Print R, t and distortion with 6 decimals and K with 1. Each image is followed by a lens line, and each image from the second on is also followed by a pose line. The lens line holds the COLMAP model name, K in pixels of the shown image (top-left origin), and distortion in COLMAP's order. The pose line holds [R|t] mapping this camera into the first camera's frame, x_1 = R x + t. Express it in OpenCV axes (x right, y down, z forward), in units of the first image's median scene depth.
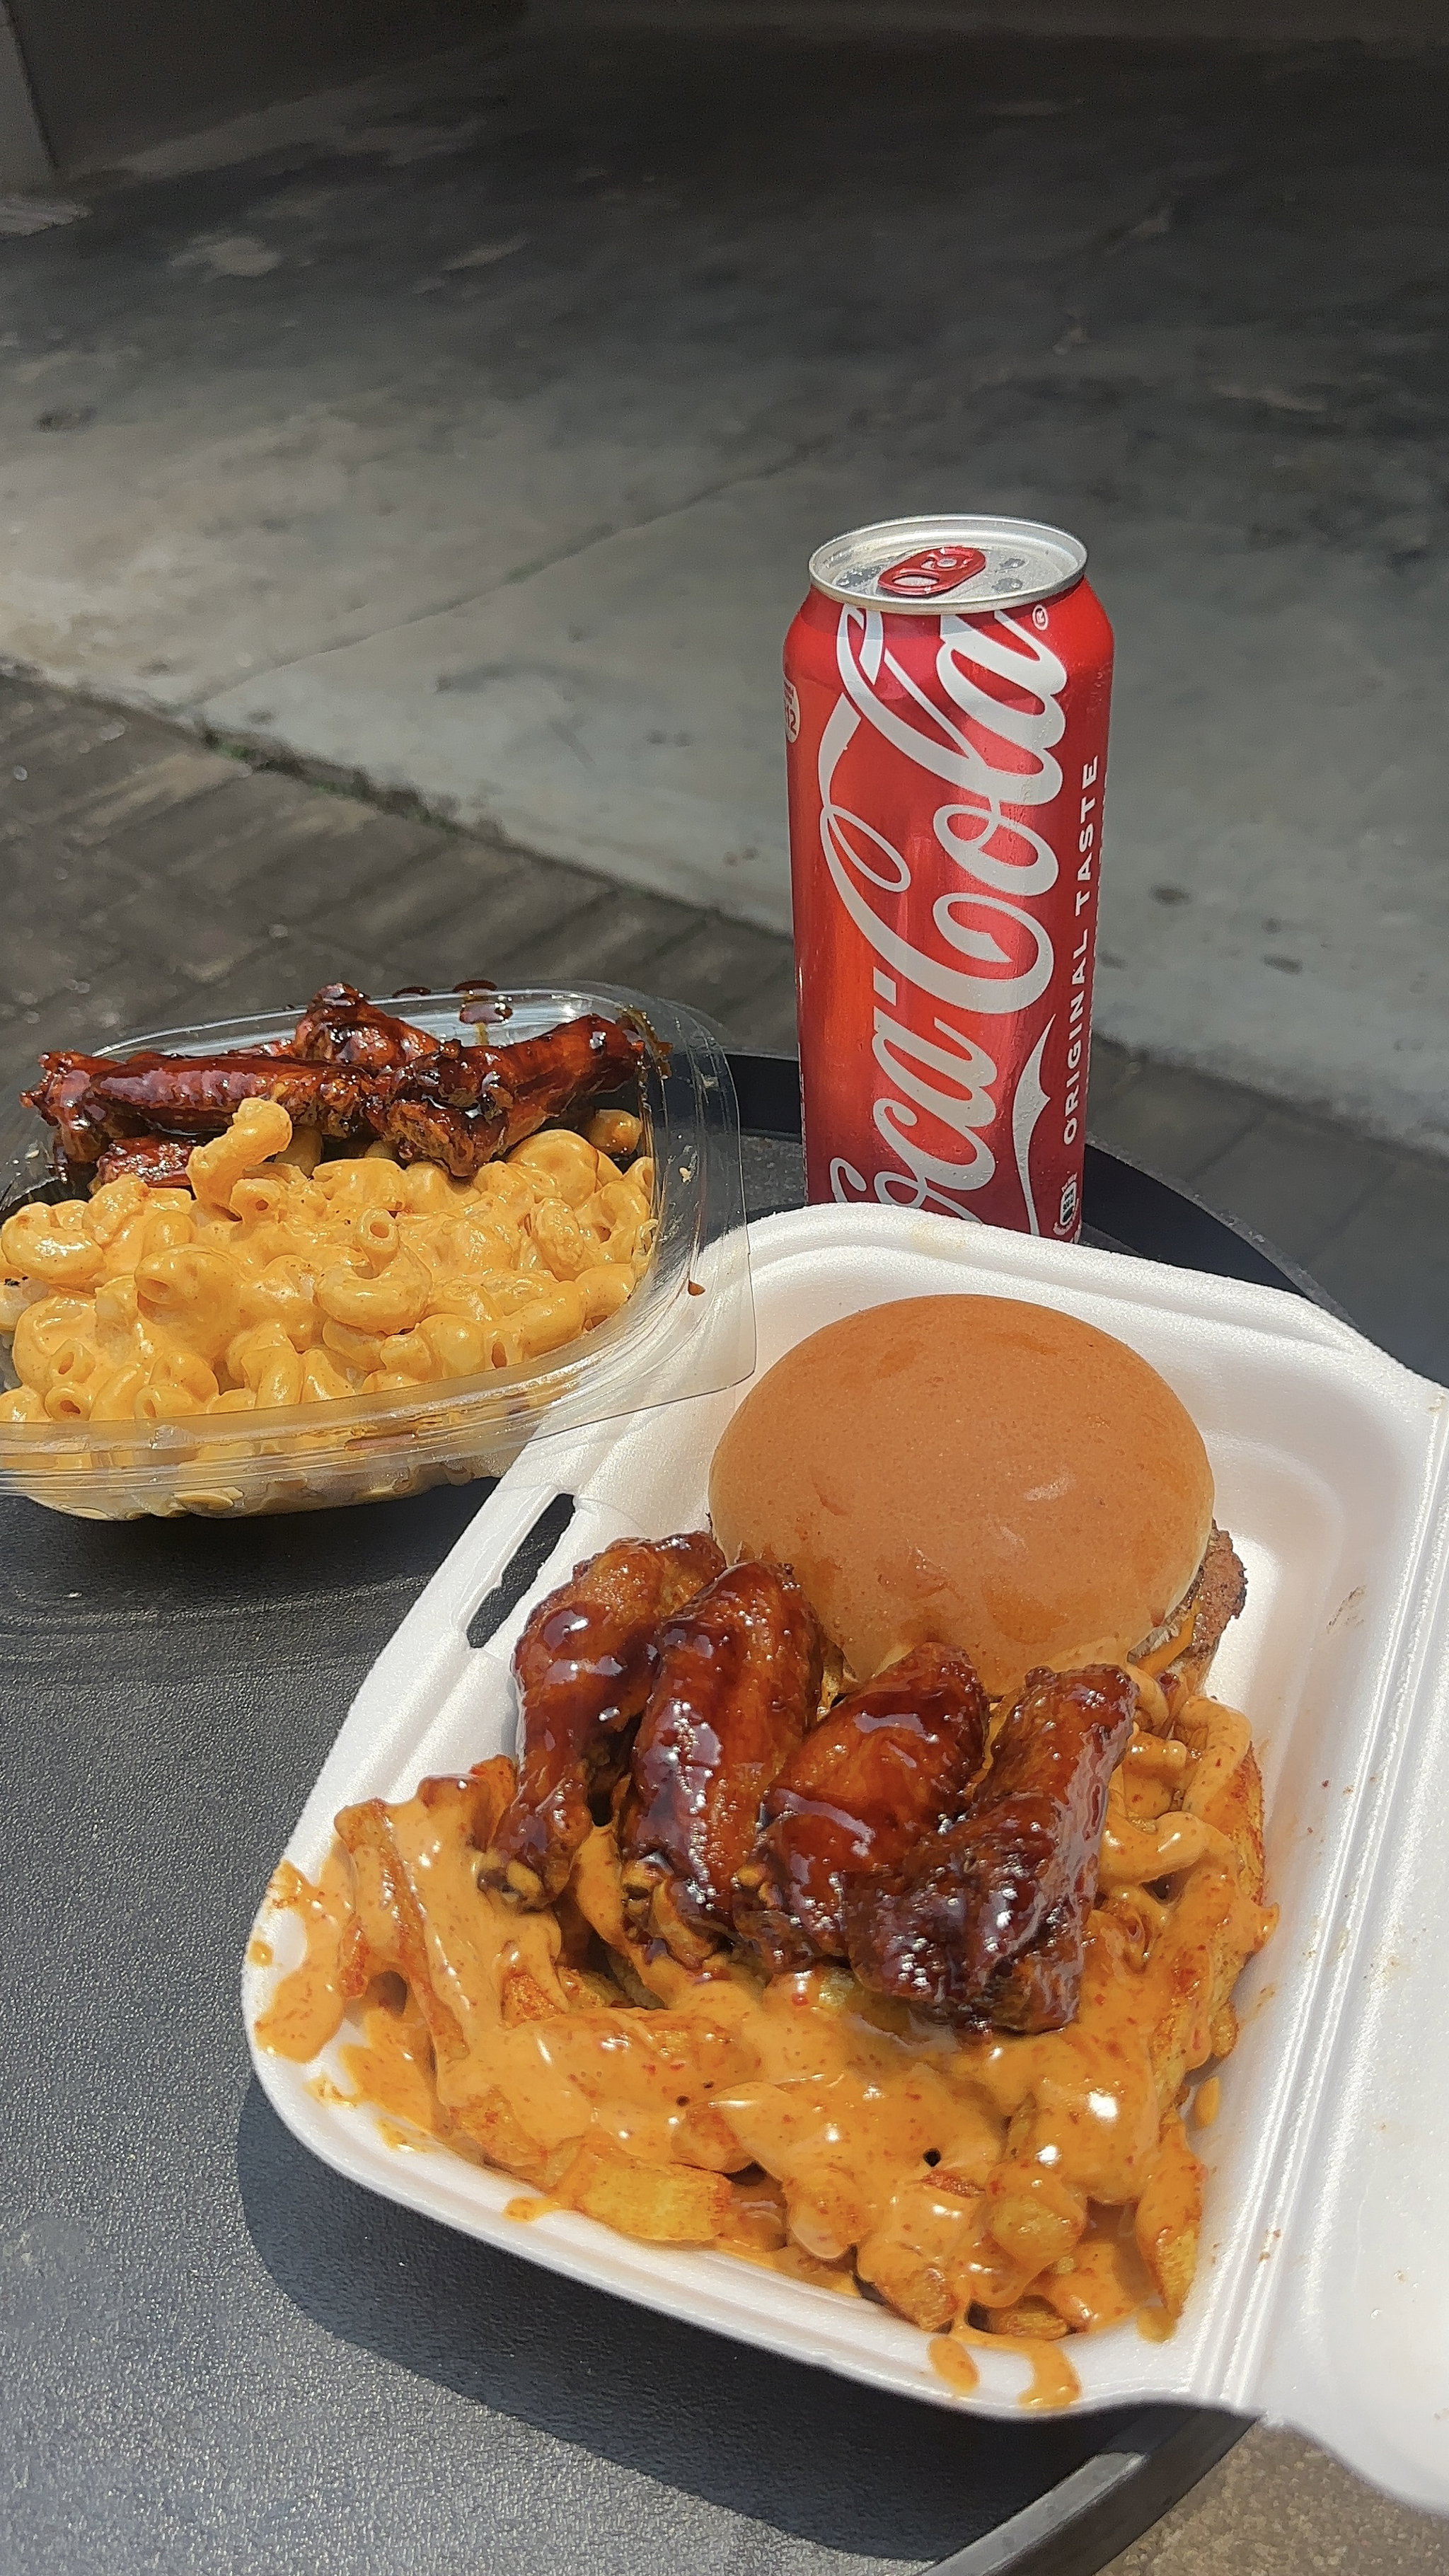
lens RADIAL K [[2128.4, 0, 718.8], [0, 2128.4, 1328.6], [0, 0, 1]] dist [0.144960, -0.337547]
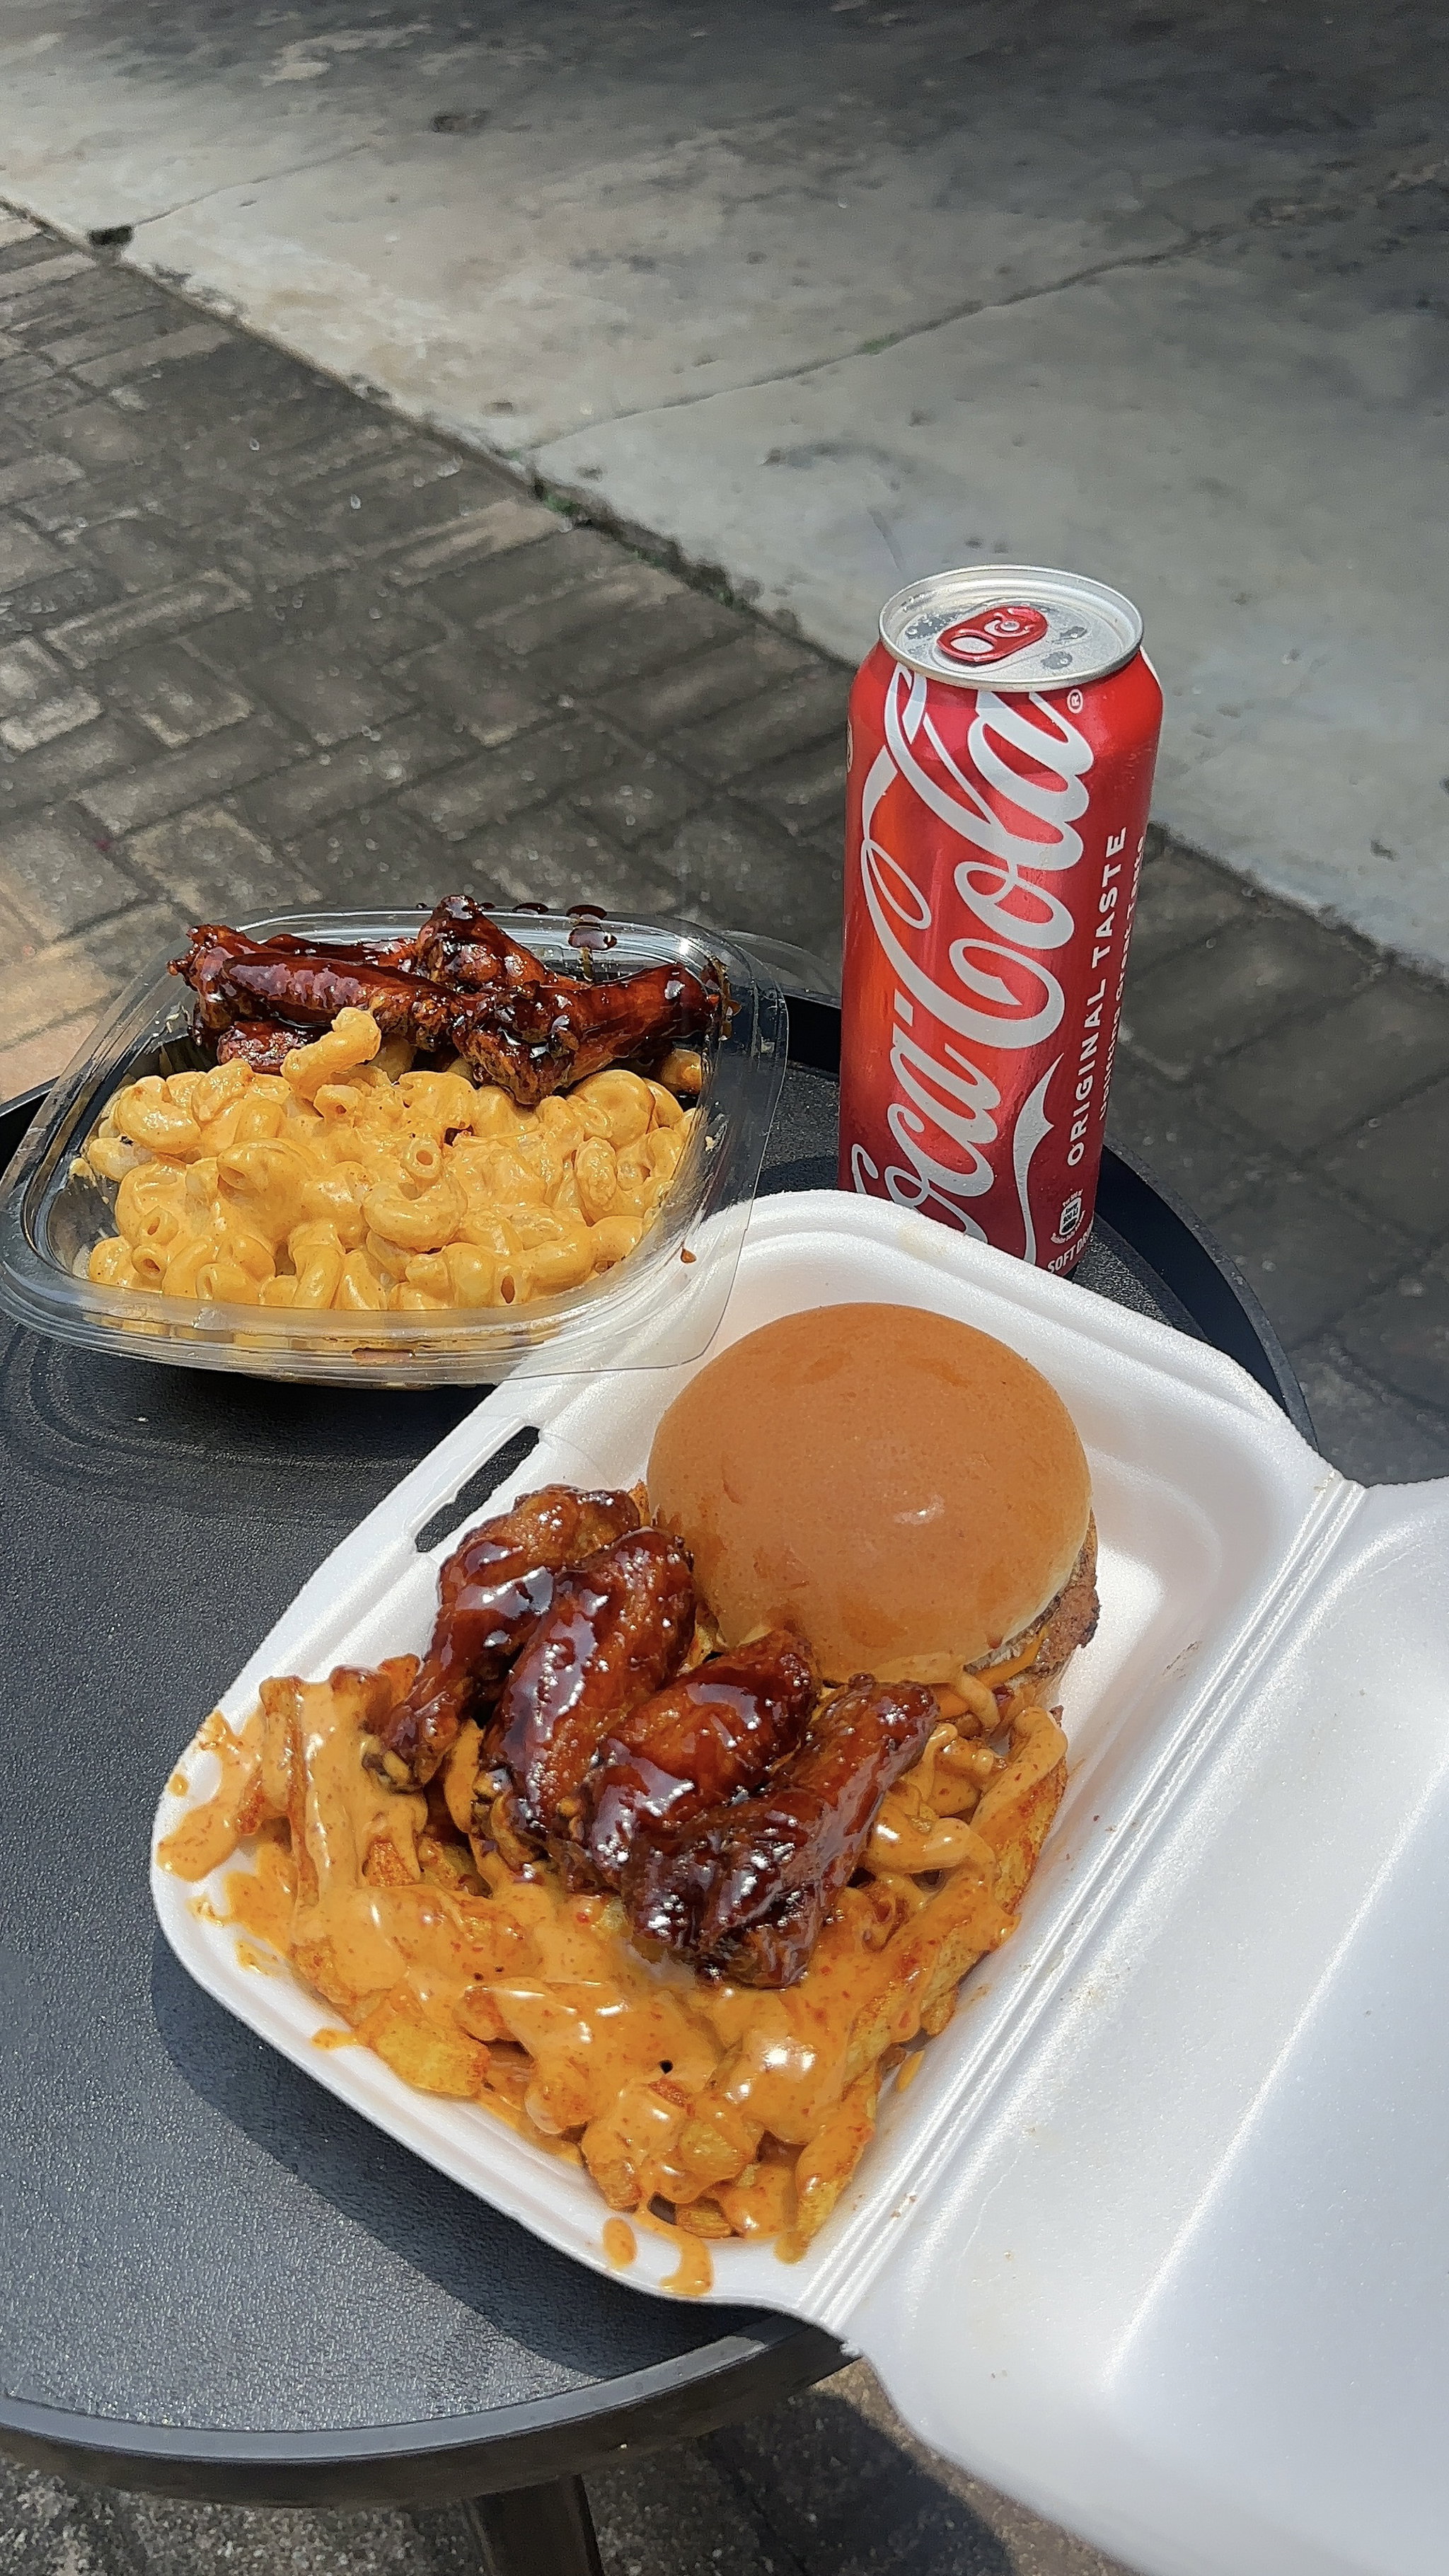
lens RADIAL K [[2110.9, 0, 679.8], [0, 2110.9, 1344.1], [0, 0, 1]] dist [0.156706, -0.332468]
pose [[0.976591, 0.168237, -0.134040, 0.138567], [-0.150328, 0.979496, 0.134124, -0.119708], [0.153856, -0.110834, 0.981857, -0.087131]]
